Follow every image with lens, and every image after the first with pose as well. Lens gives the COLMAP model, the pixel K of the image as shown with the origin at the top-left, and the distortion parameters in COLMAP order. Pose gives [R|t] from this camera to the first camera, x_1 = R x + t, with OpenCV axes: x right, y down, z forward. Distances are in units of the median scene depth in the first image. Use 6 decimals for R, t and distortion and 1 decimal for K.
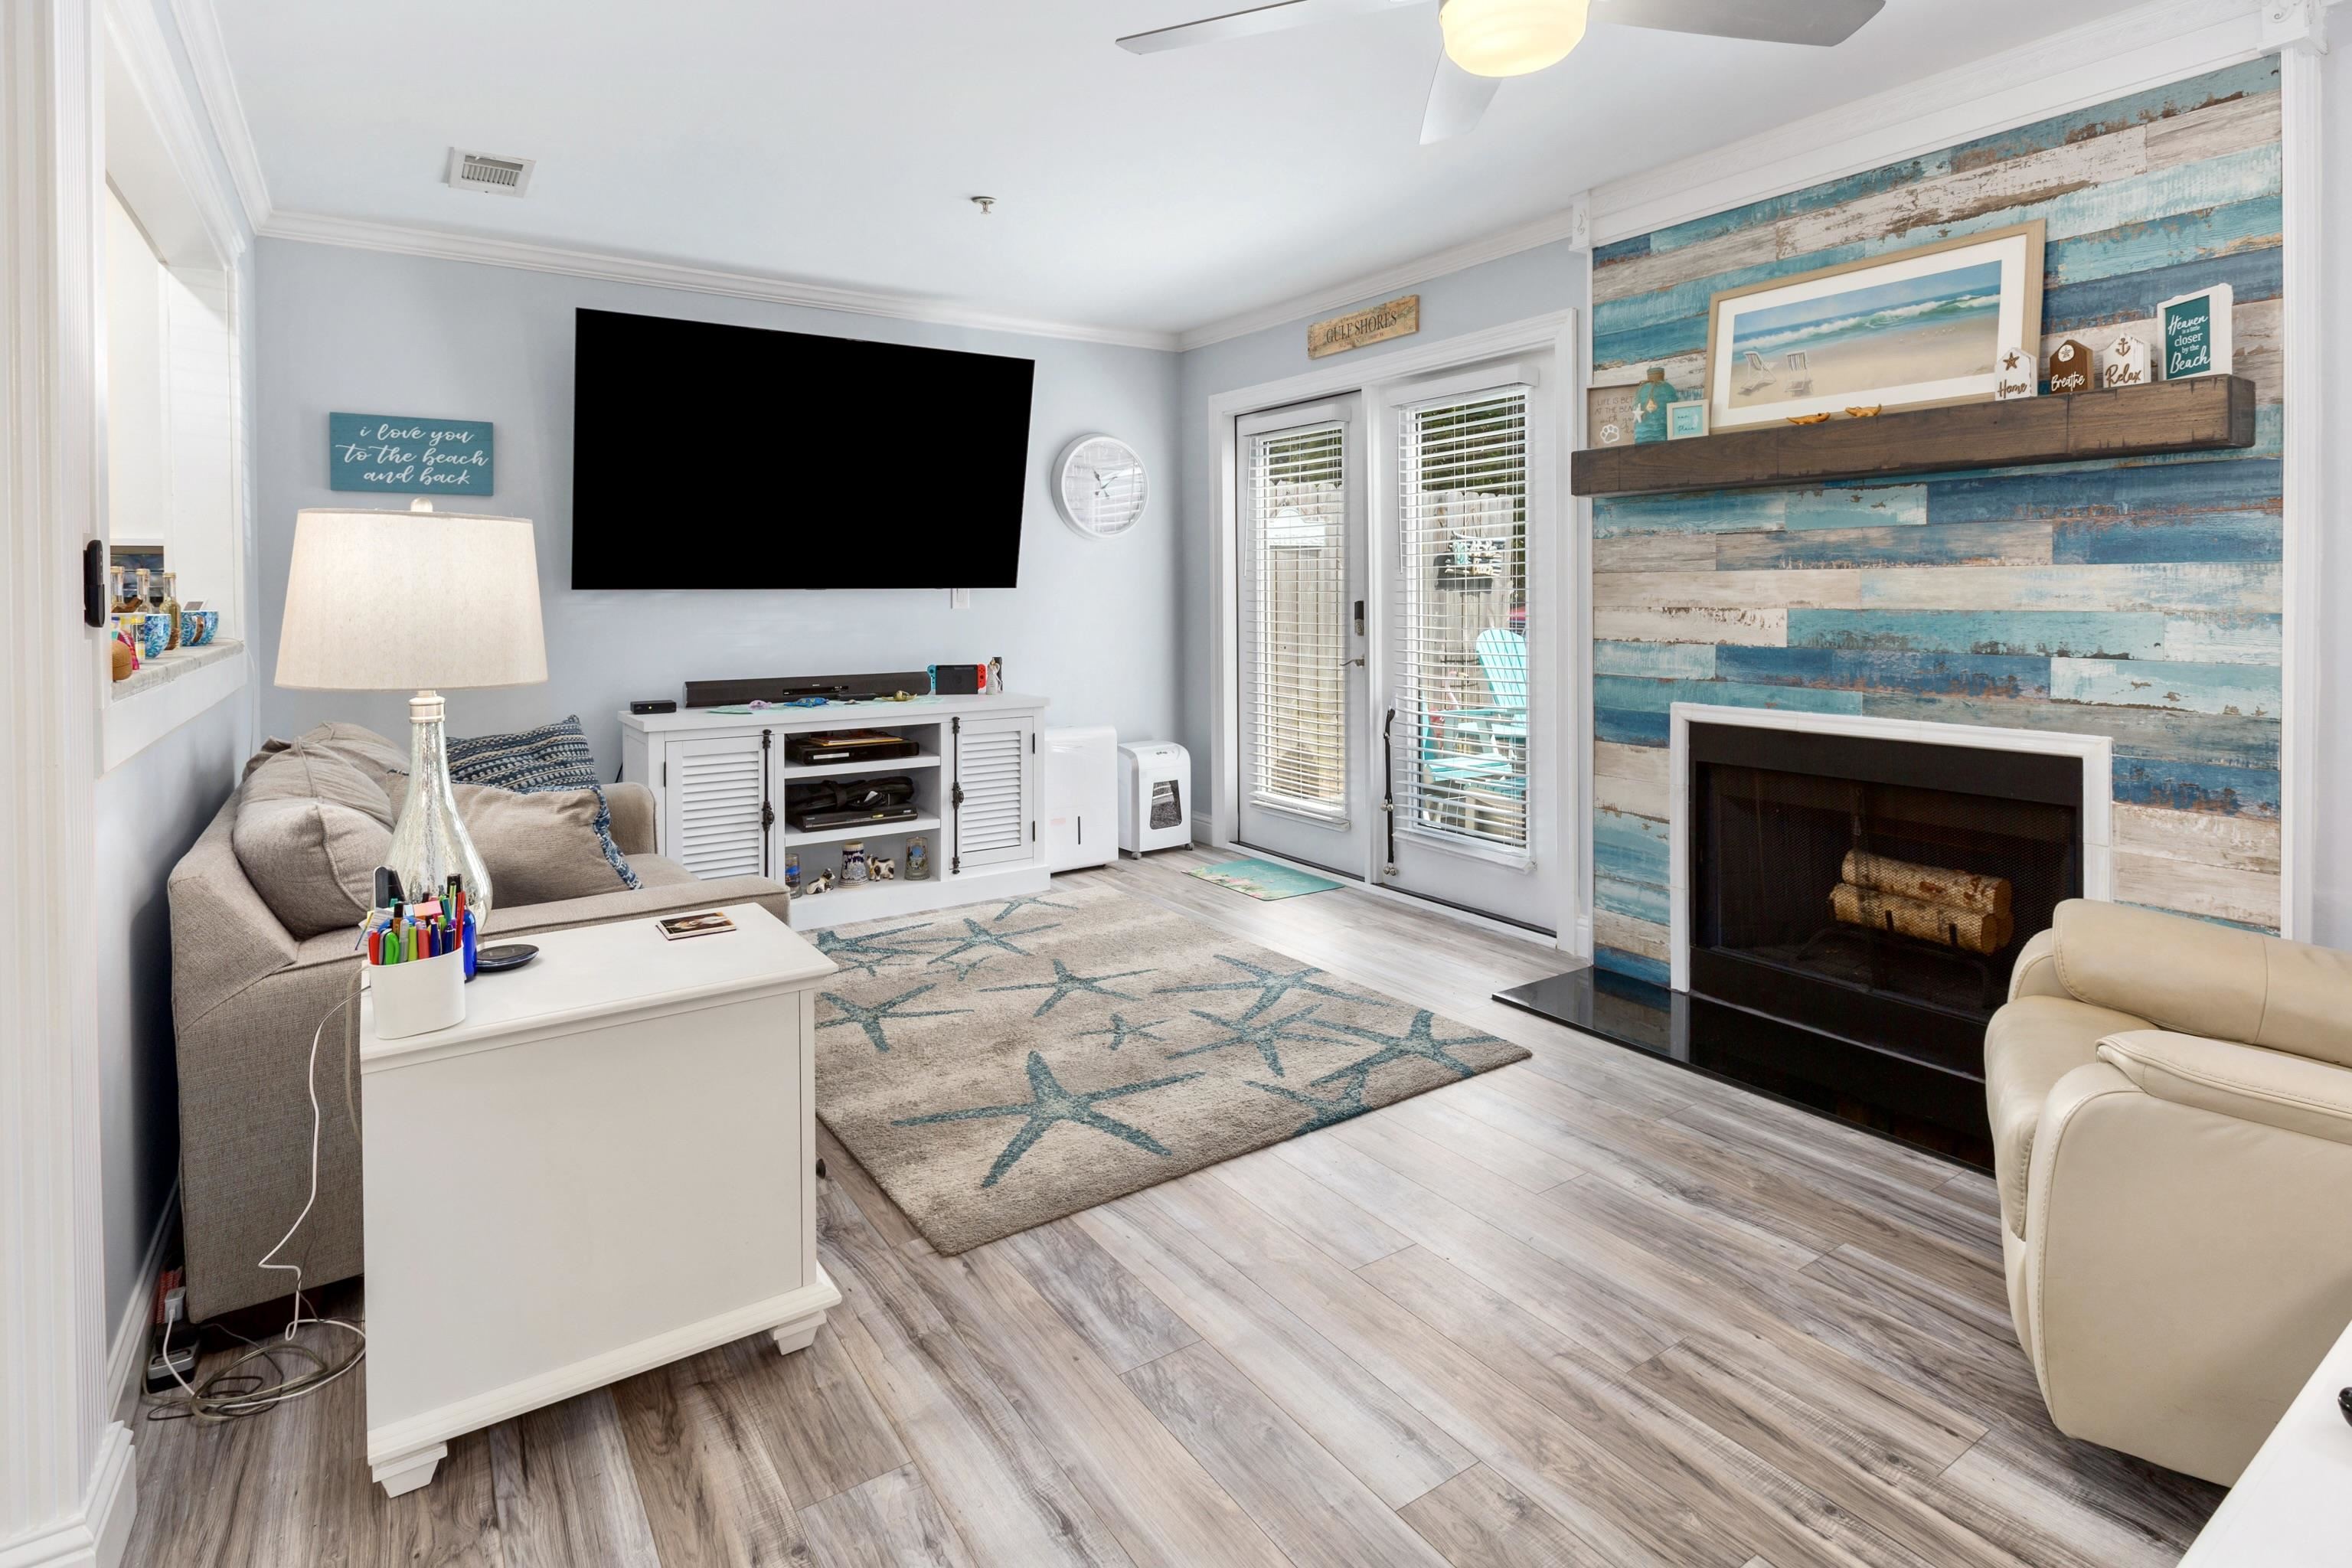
lens RADIAL K [[1154.1, 0, 1135.0], [0, 1154.1, 601.1], [0, 0, 1]] dist [-0.005227, -0.001769]
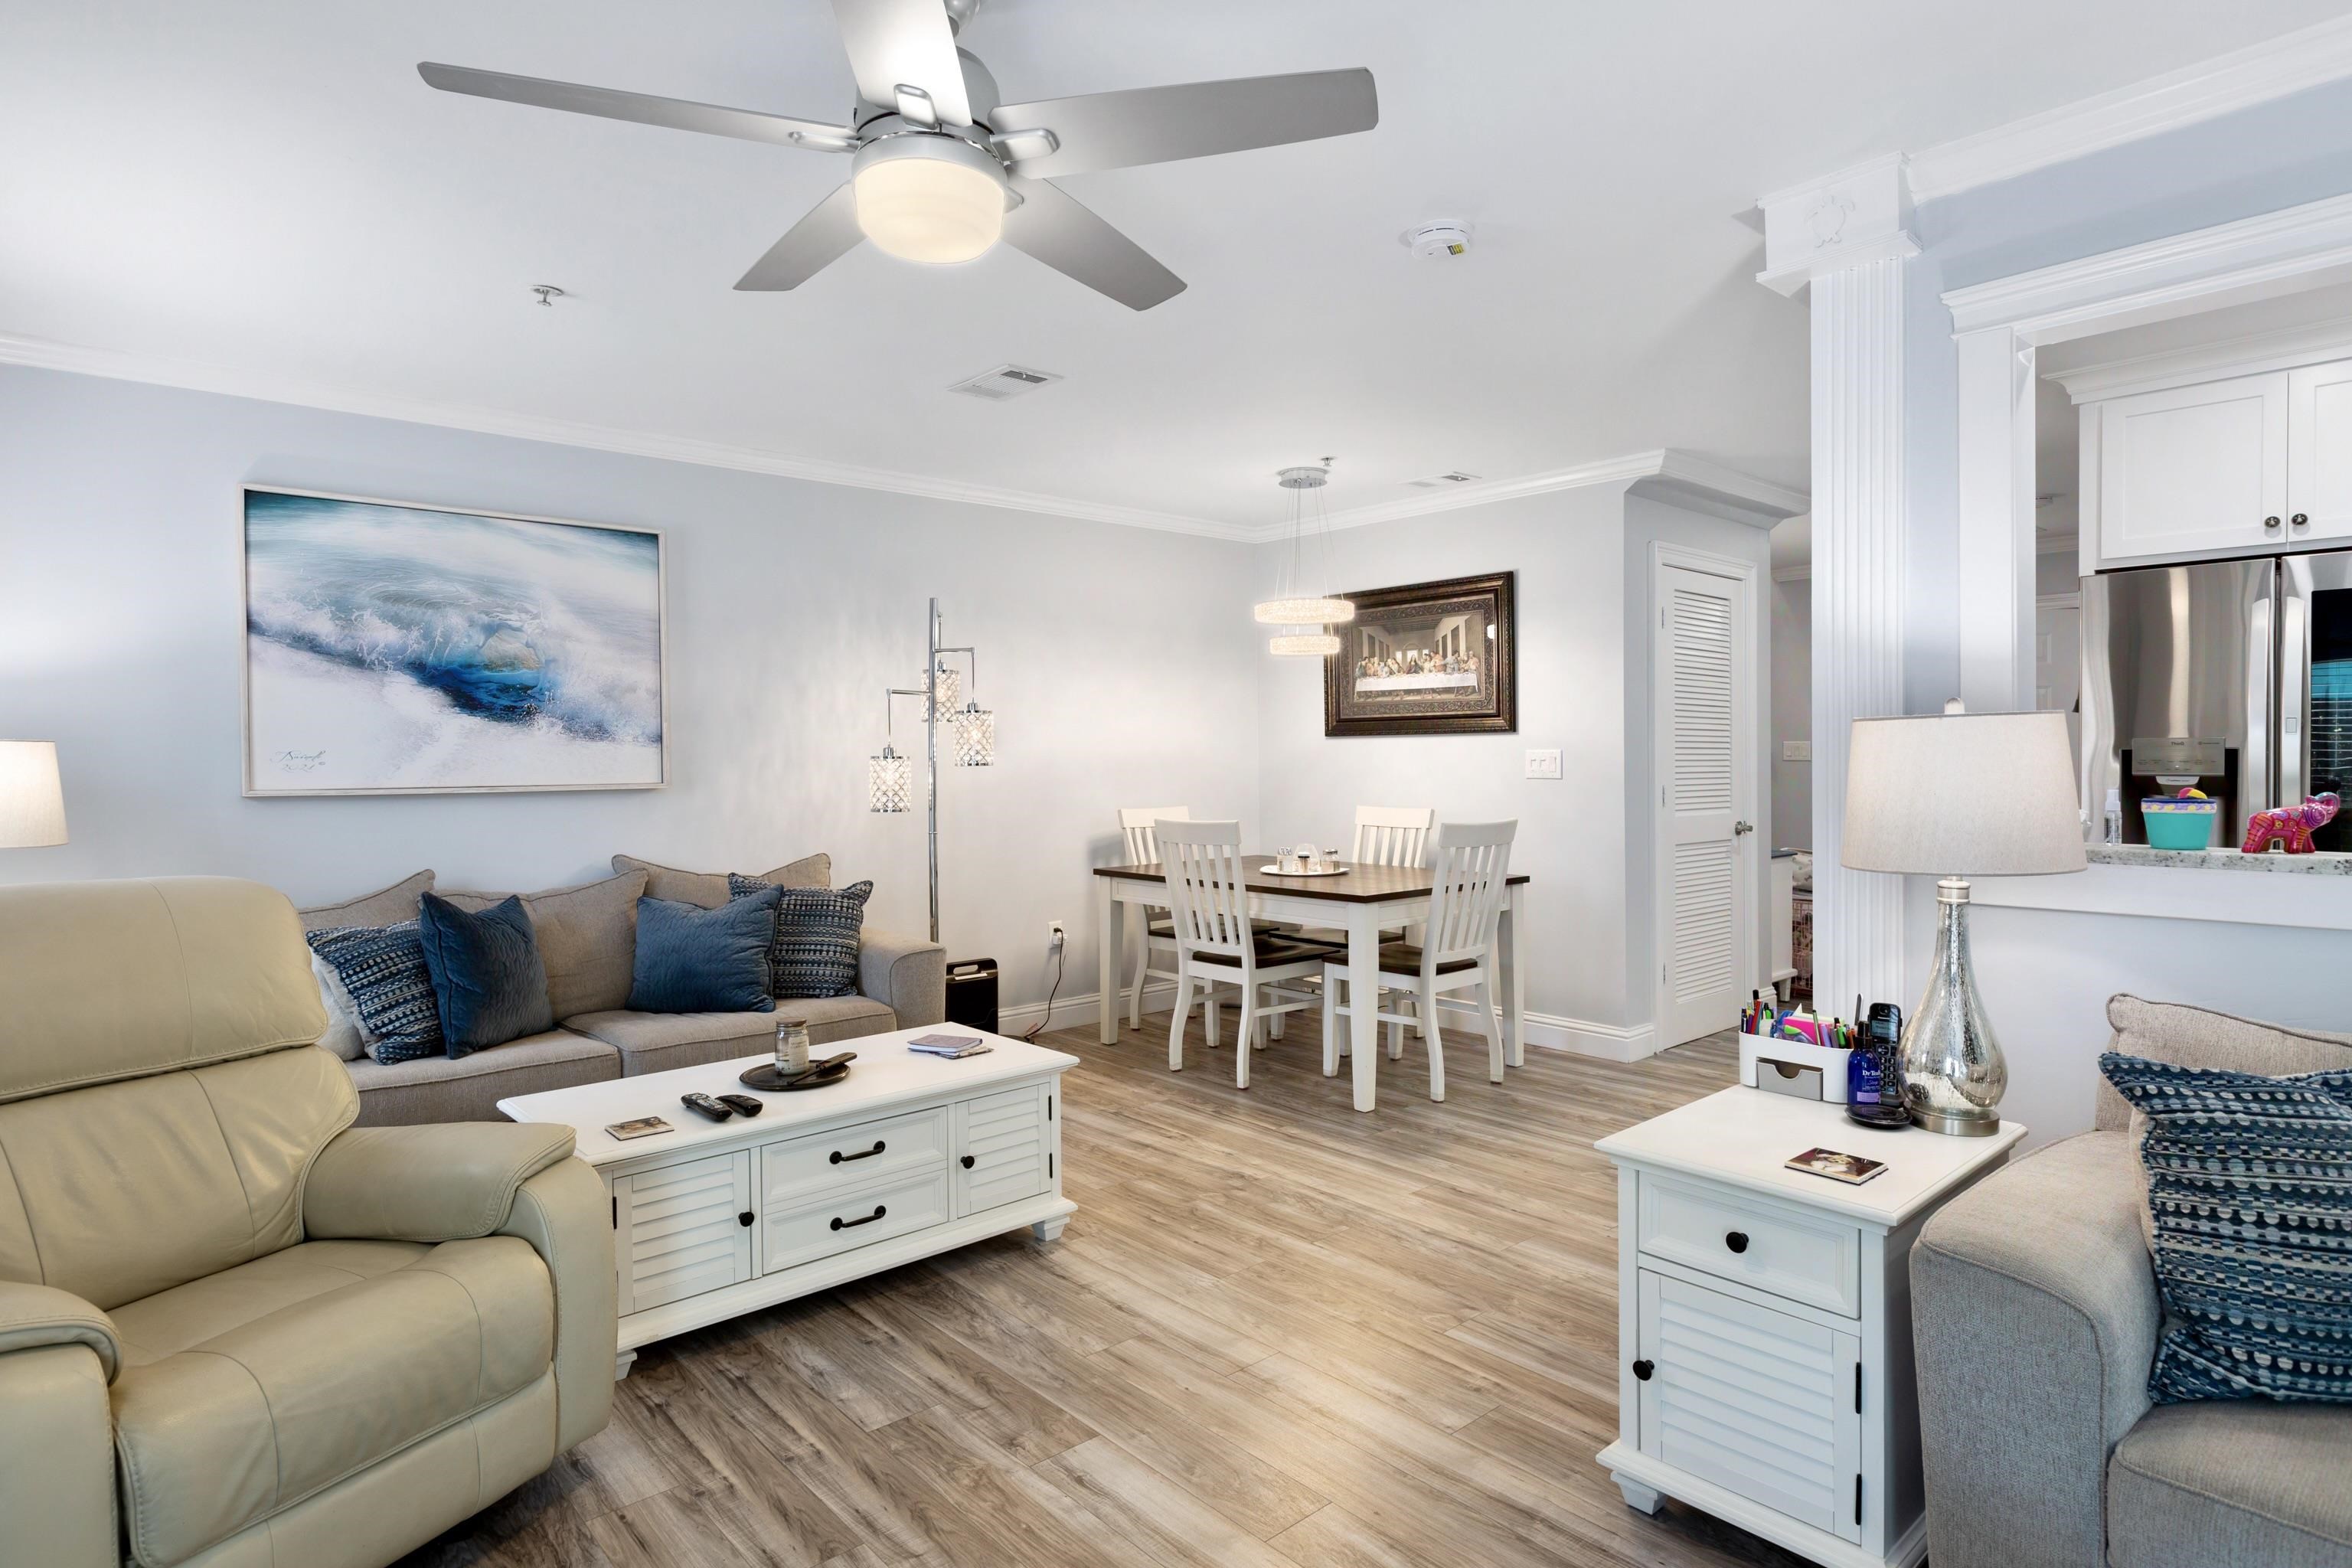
lens RADIAL K [[1278.9, 0, 1166.5], [0, 1278.9, 779.1], [0, 0, 1]] dist [-0.007287, -0.002283]
pose [[-0.987290, 0.017037, -0.158011, 0.207842], [0.012496, 0.999481, 0.029688, -0.039339], [0.158435, 0.027336, -0.986991, 1.390110]]
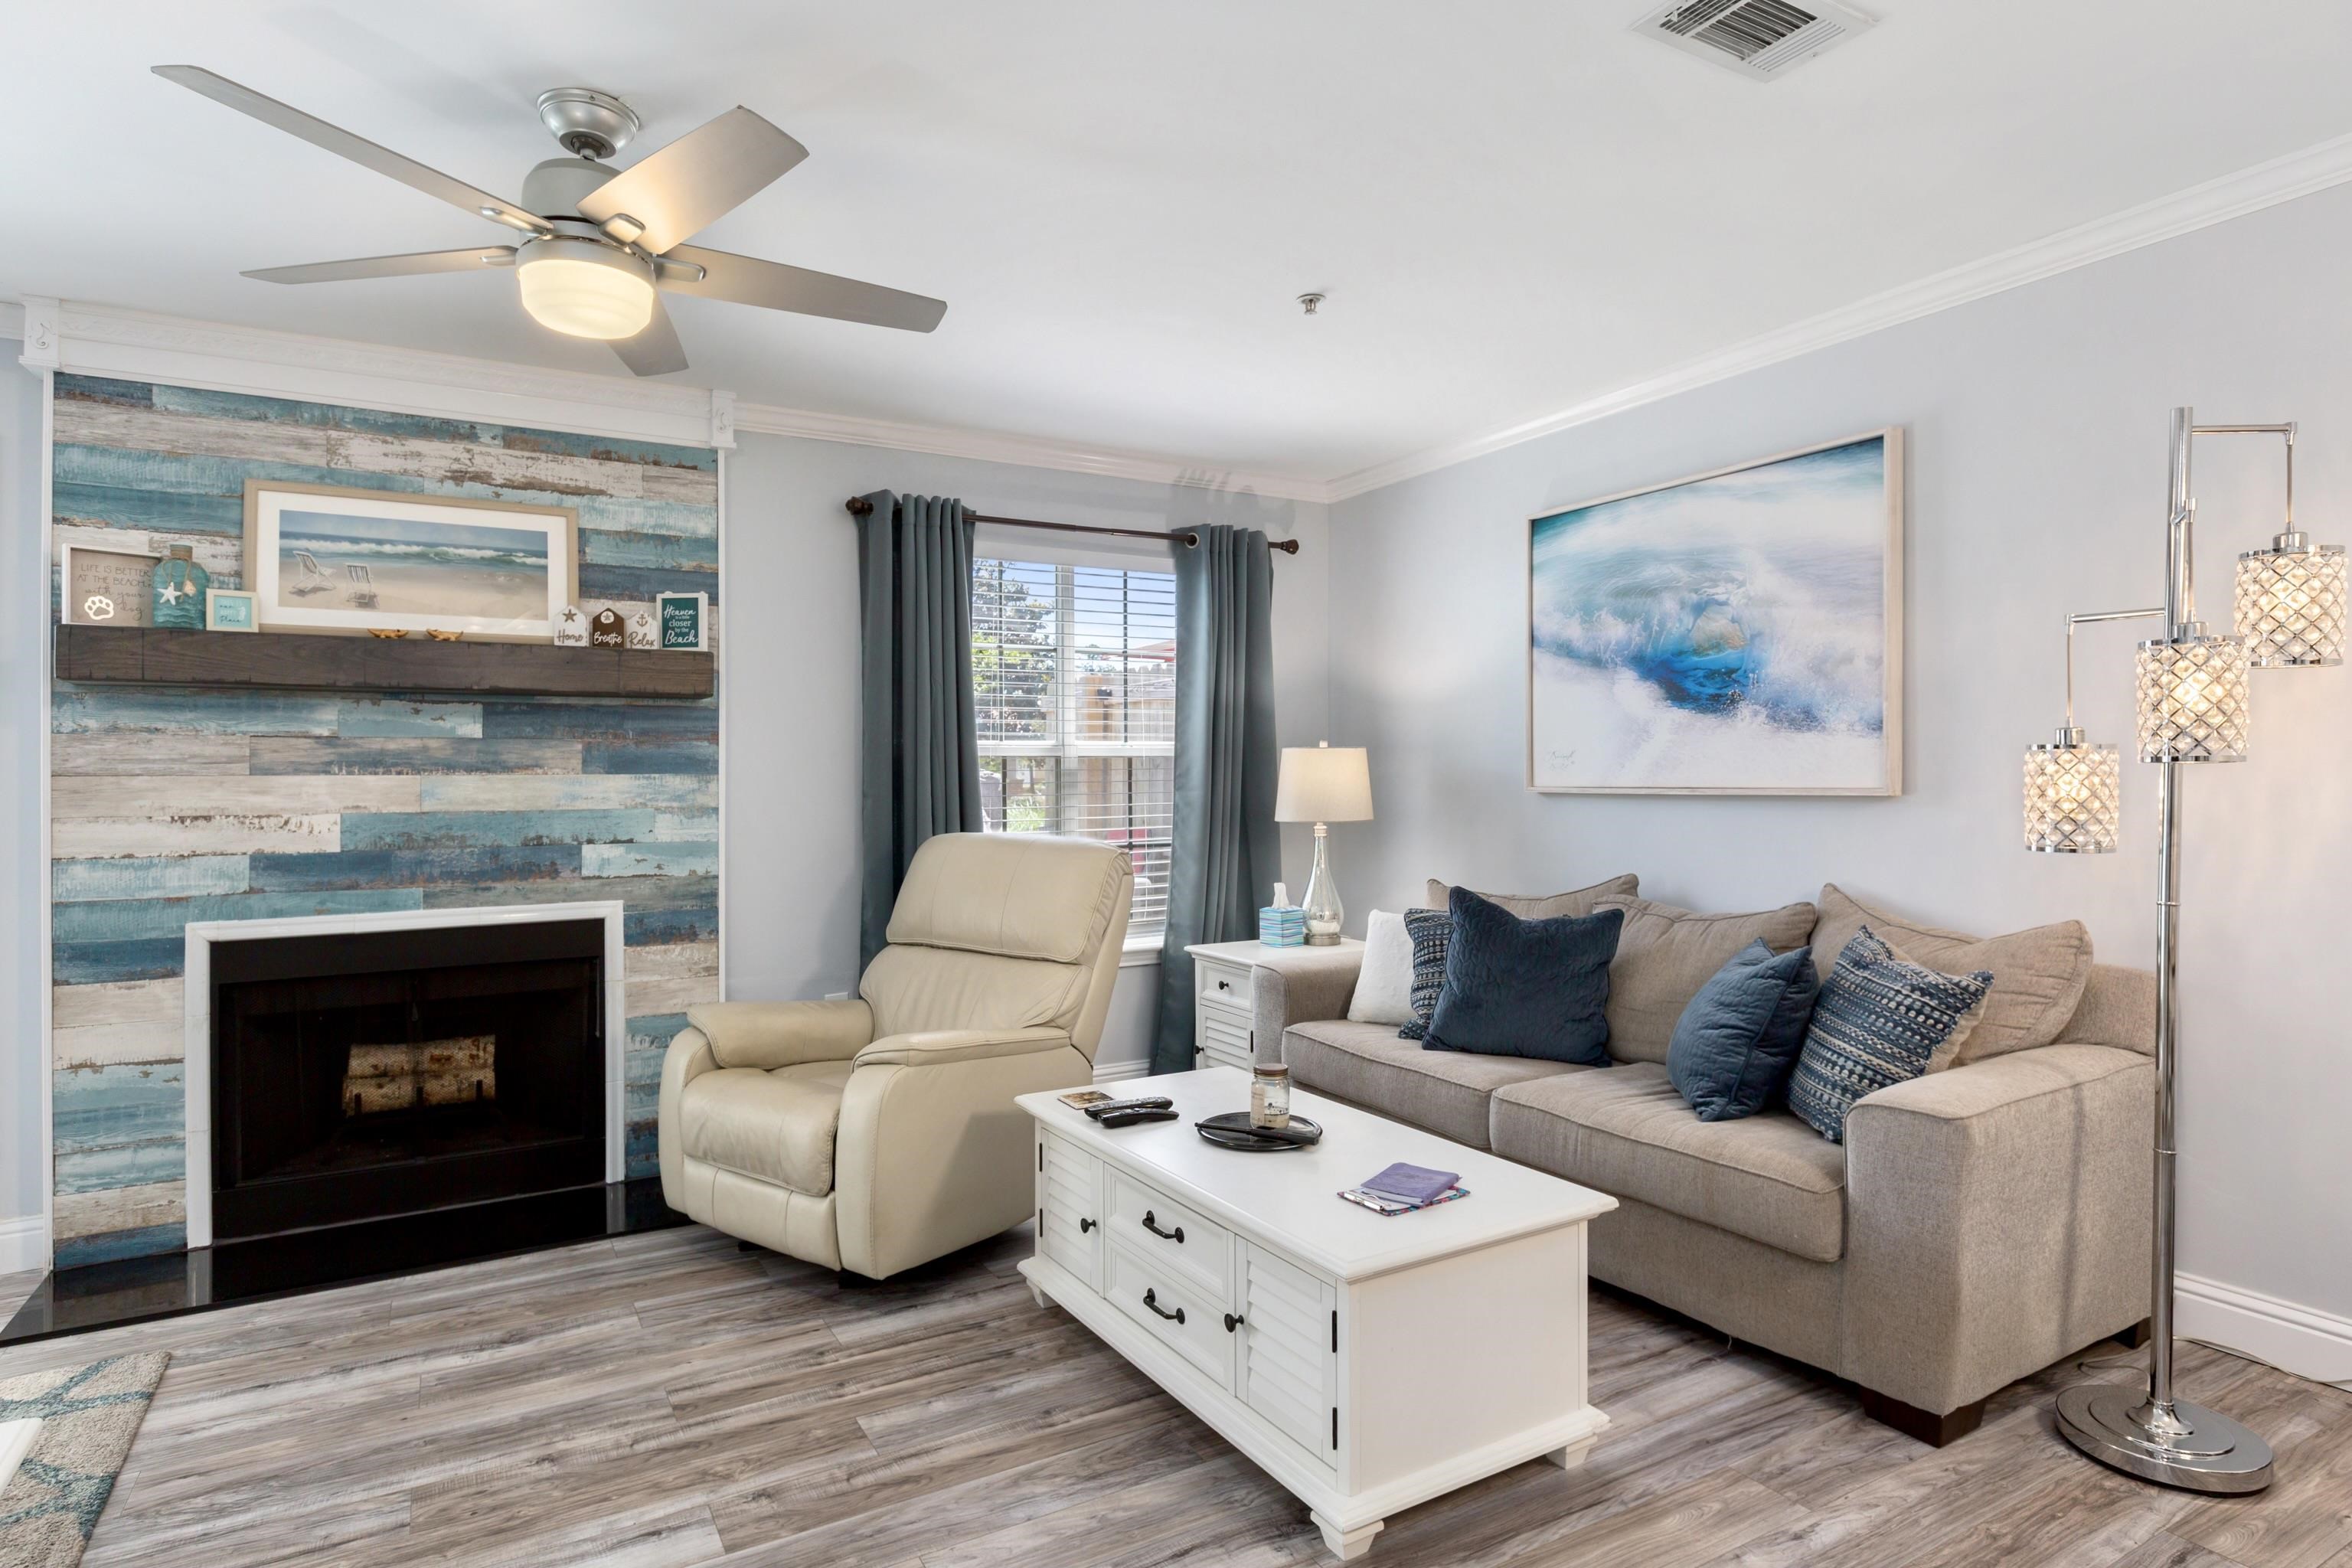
lens RADIAL K [[1278.9, 0, 1179.3], [0, 1278.9, 782.4], [0, 0, 1]] dist [-0.007287, -0.002283]
pose [[0.043970, 0.003709, 0.999026, -0.594756], [0.016670, 0.999851, -0.004445, -0.004208], [-0.998894, 0.016849, 0.043902, 0.243923]]
